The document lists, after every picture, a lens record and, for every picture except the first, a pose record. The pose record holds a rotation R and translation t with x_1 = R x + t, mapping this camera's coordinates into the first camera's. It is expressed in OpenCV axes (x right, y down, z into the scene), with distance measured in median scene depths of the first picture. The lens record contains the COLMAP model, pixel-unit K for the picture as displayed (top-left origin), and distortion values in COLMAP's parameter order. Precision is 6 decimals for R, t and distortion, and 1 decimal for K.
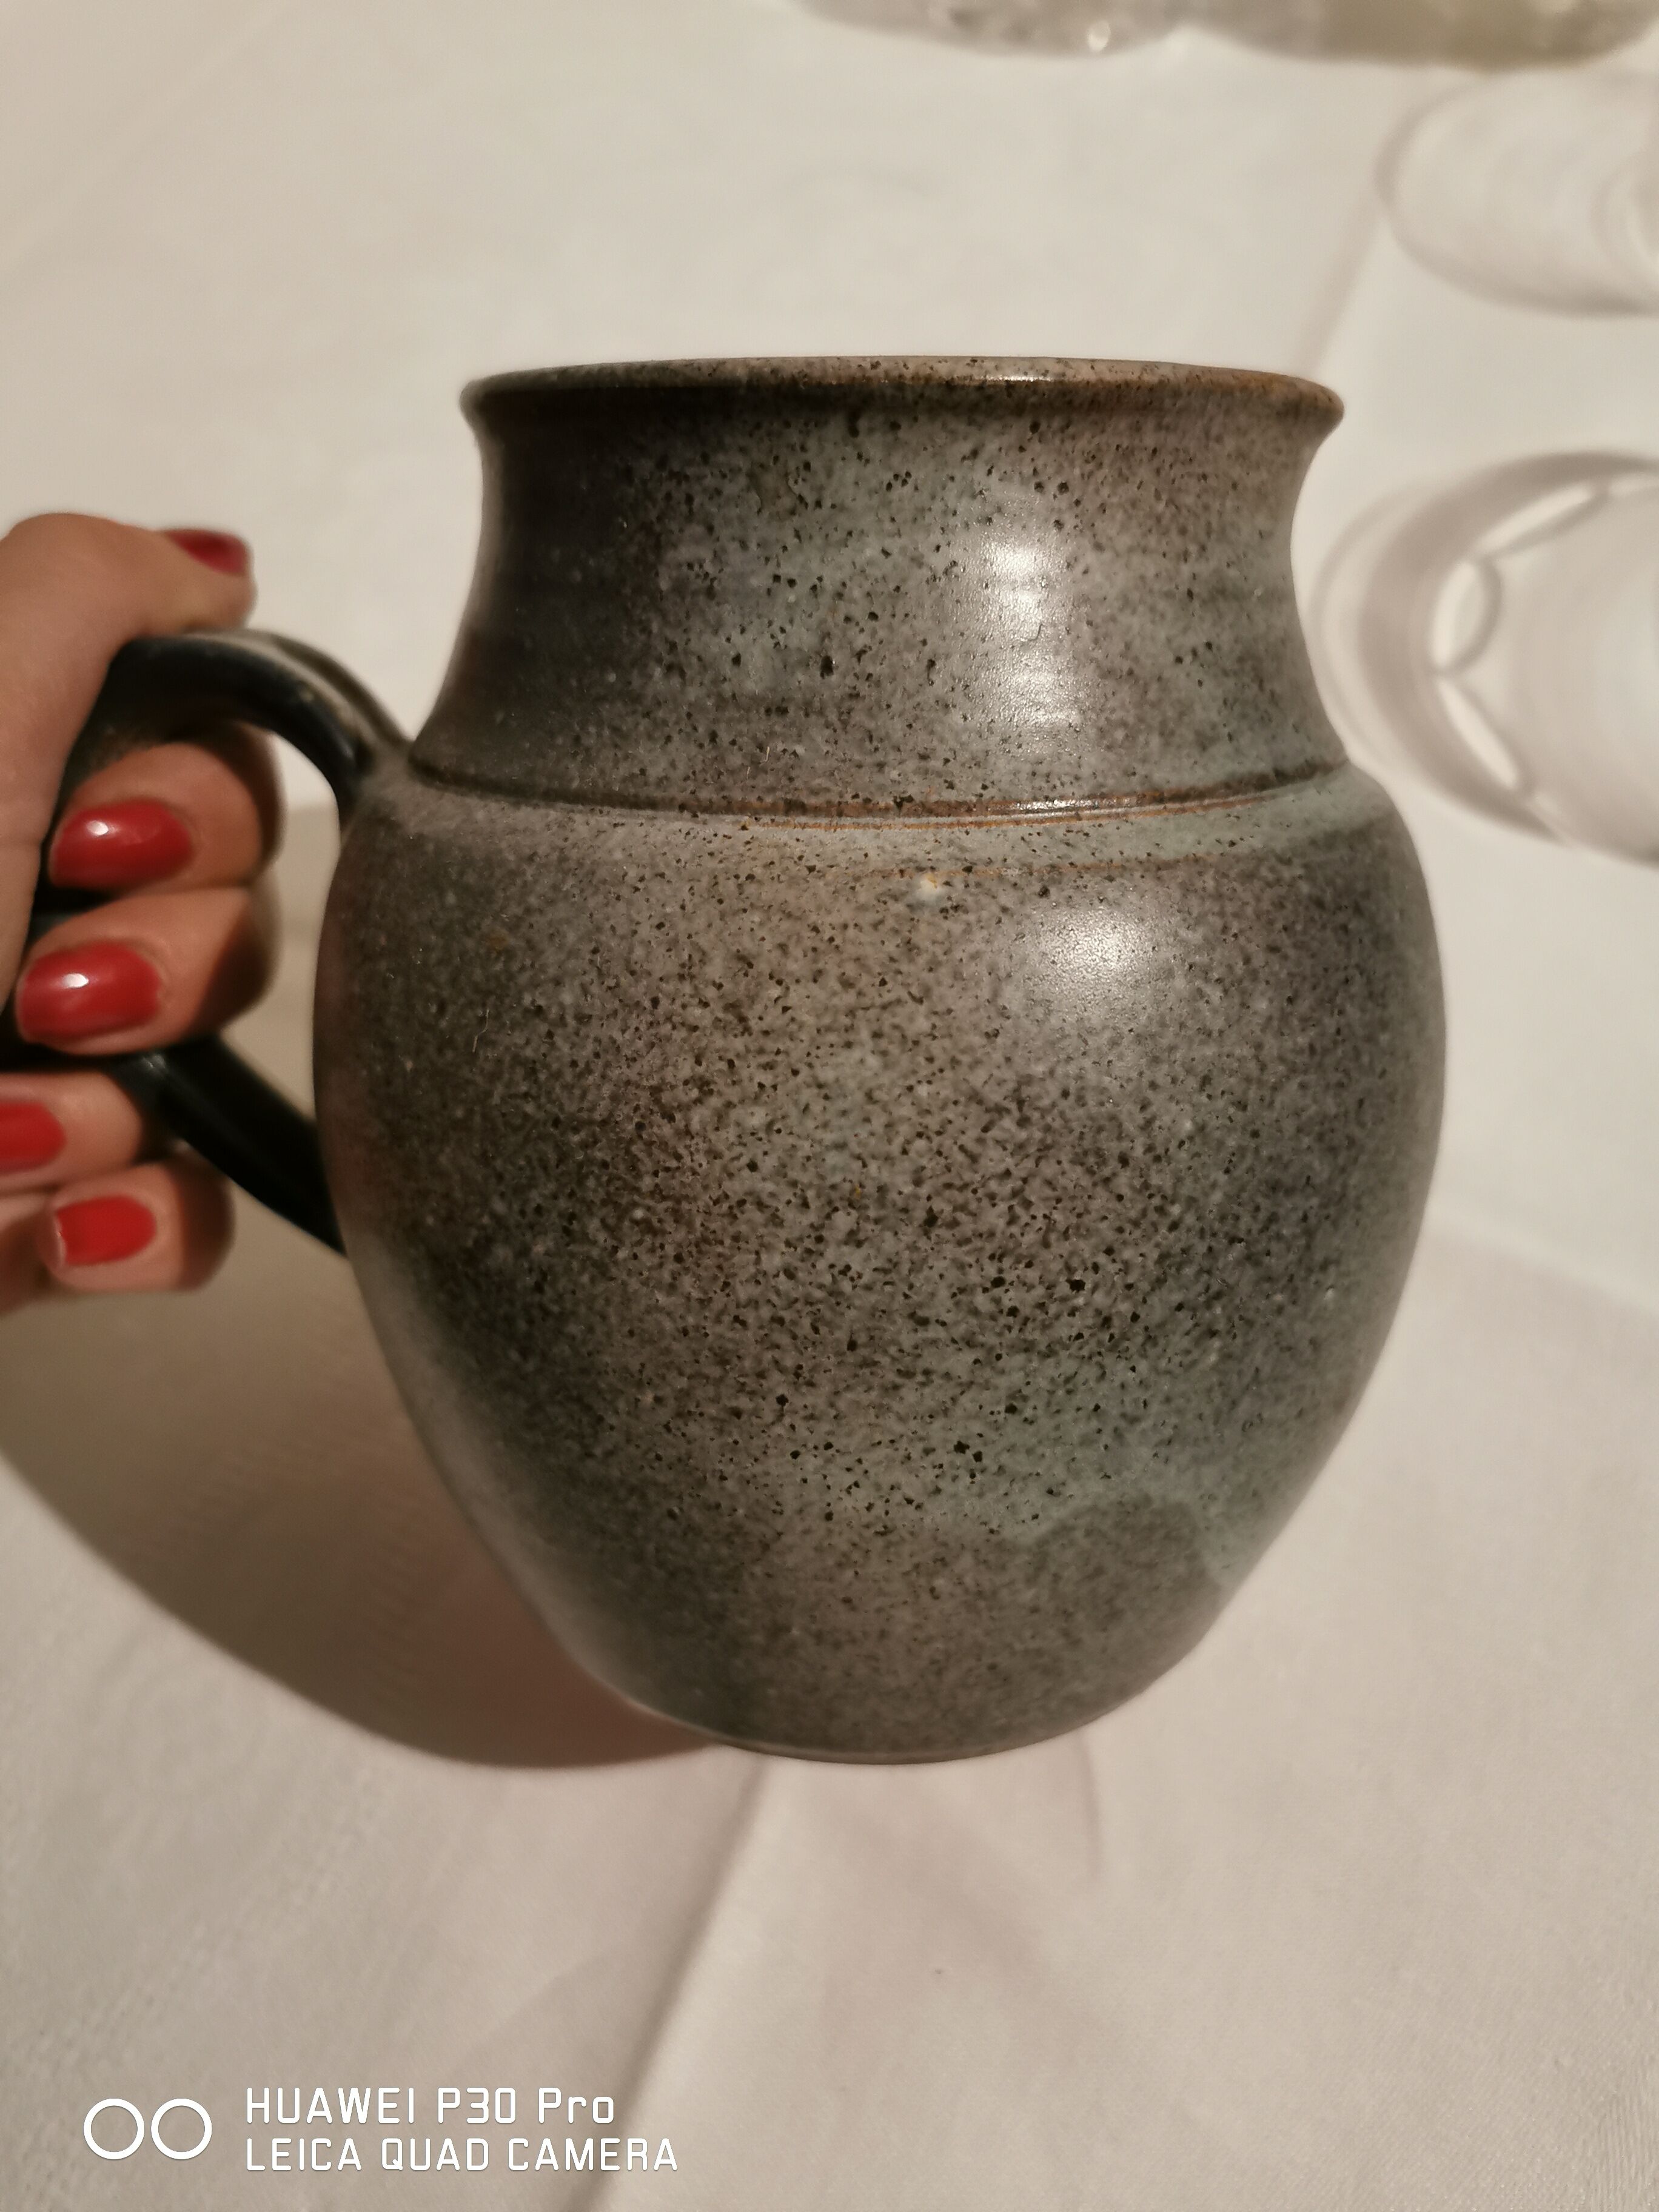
lens RADIAL K [[1718.6, 0, 851.3], [0, 1718.6, 1096.6], [0, 0, 1]] dist [-0.061102, -0.006732]
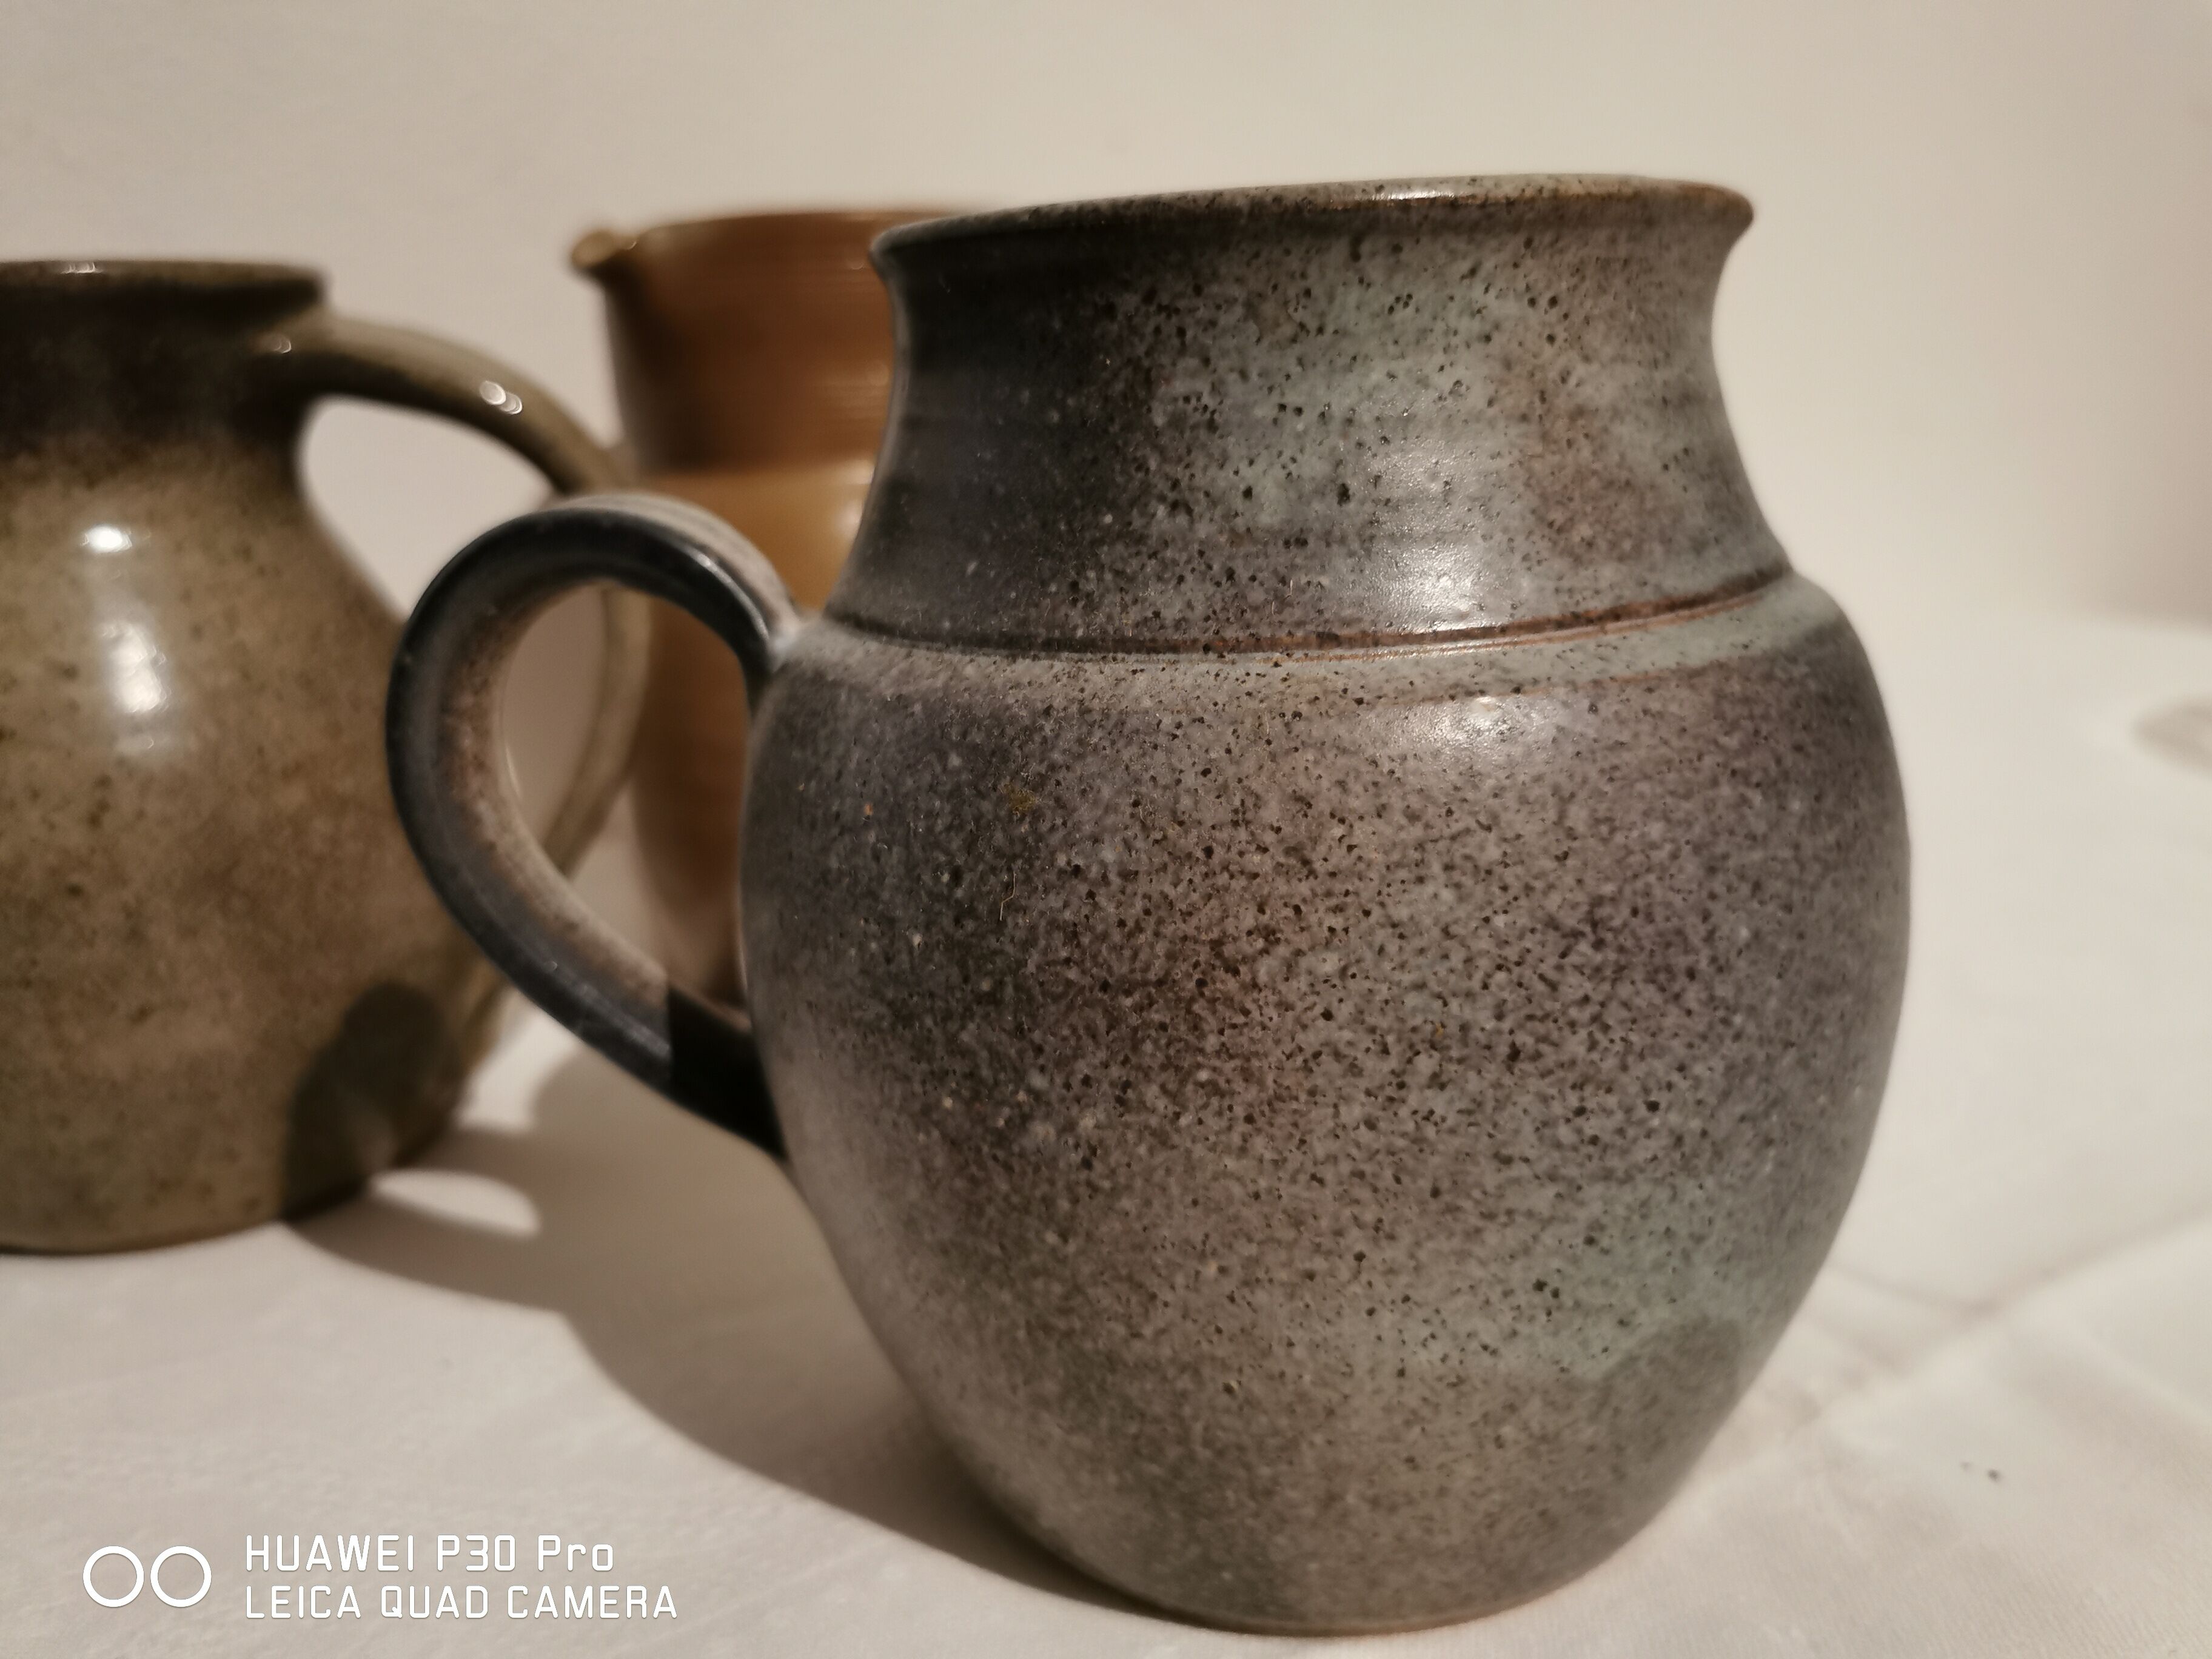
lens RADIAL K [[1718.6, 0, 1099.5], [0, 1718.6, 829.6], [0, 0, 1]] dist [-0.061102, -0.006732]
pose [[0.993753, -0.079429, 0.078393, -0.241151], [0.083689, 0.995101, -0.052633, -0.021650], [-0.073829, 0.058865, 0.995532, 0.051406]]
